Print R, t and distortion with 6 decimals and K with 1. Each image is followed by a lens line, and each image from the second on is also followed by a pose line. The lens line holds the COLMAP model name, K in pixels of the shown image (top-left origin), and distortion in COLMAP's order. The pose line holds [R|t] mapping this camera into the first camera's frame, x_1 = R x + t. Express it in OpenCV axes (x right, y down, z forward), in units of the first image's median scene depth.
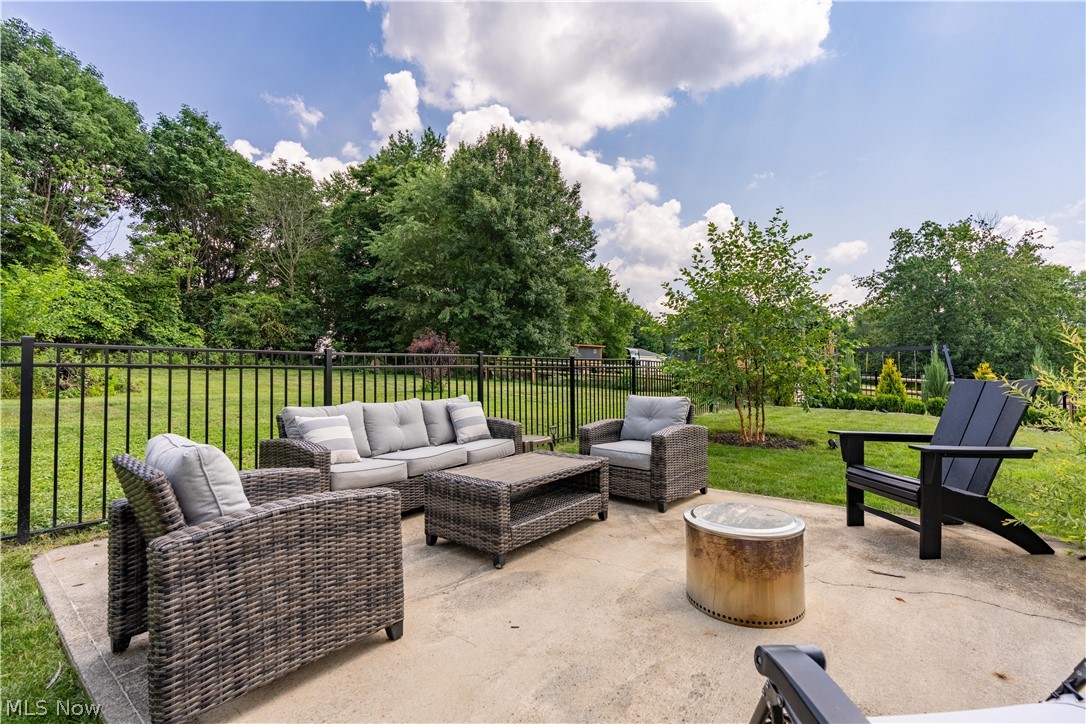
lens RADIAL K [[487.5, 0, 542.8], [0, 487.5, 363.6], [0, 0, 1]] dist [-0.008738, 0.003231]
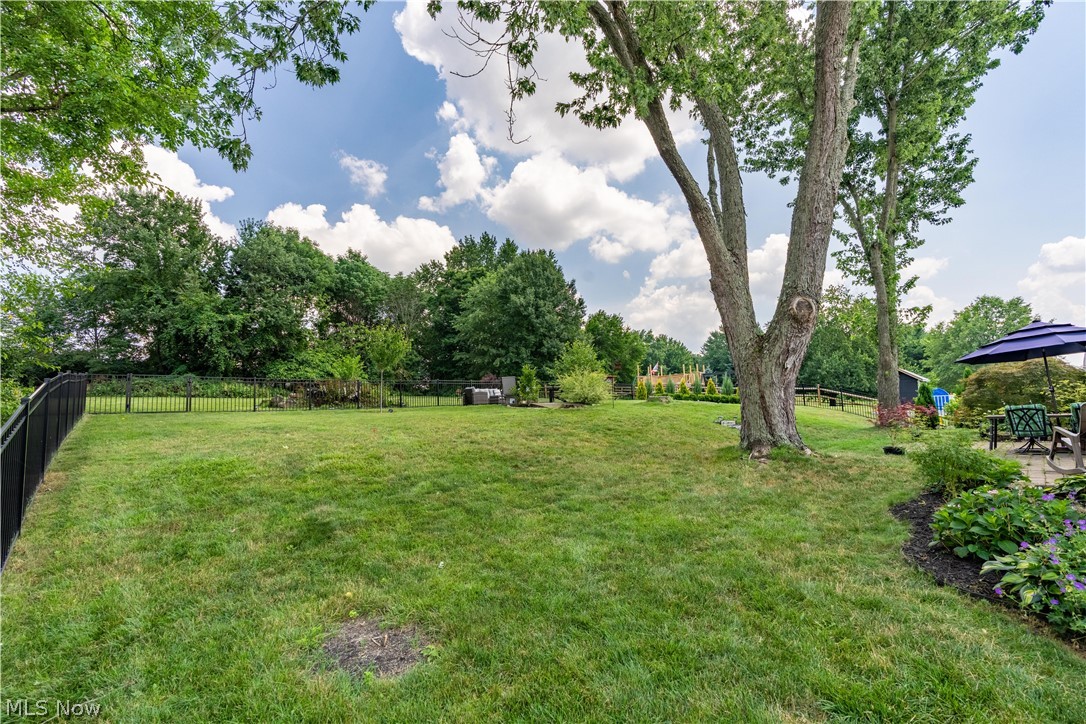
lens RADIAL K [[487.5, 0, 542.8], [0, 487.5, 363.4], [0, 0, 1]] dist [-0.008738, 0.003231]
pose [[0.992585, -0.037338, -0.115672, 0.166690], [0.029733, 0.997324, -0.066788, 0.027996], [0.117856, 0.062853, 0.991040, -0.727066]]
